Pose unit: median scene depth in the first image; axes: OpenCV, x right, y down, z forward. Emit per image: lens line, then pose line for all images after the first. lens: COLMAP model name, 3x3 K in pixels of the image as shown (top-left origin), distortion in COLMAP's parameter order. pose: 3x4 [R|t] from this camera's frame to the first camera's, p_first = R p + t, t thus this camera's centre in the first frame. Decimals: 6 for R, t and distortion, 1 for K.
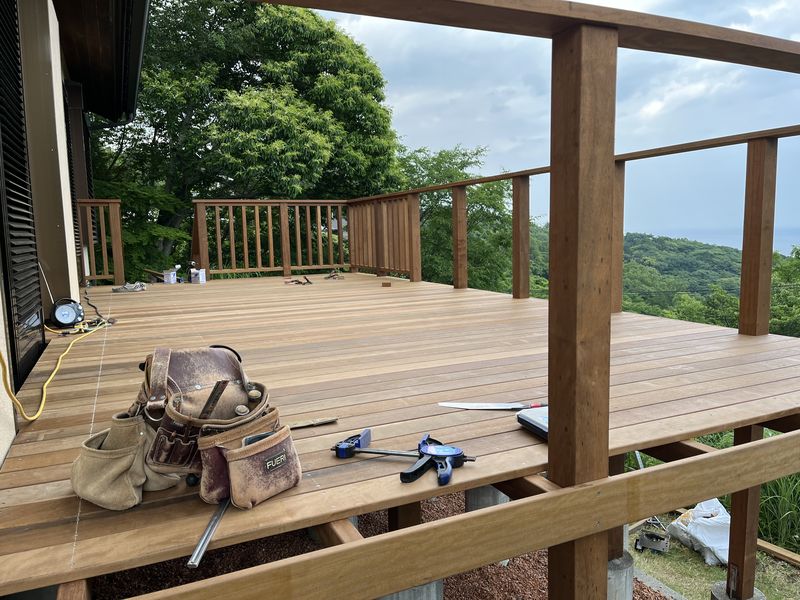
lens RADIAL K [[596.8, 0, 398.0], [0, 596.8, 291.2], [0, 0, 1]] dist [0.126676, -0.140520]
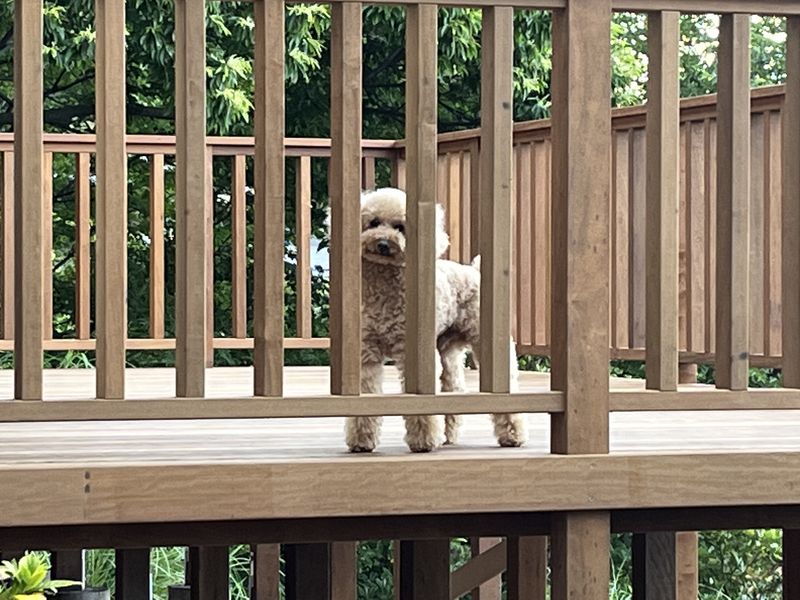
lens RADIAL K [[3070.2, 0, 400.0], [0, 3070.2, 300.0], [0, 0, 1]] dist [0.053608, 0.247644]
pose [[0.994930, 0.023636, -0.097749, 0.504757], [-0.032925, 0.994977, -0.094530, 0.549775], [0.095024, 0.097269, 0.990711, -3.845023]]
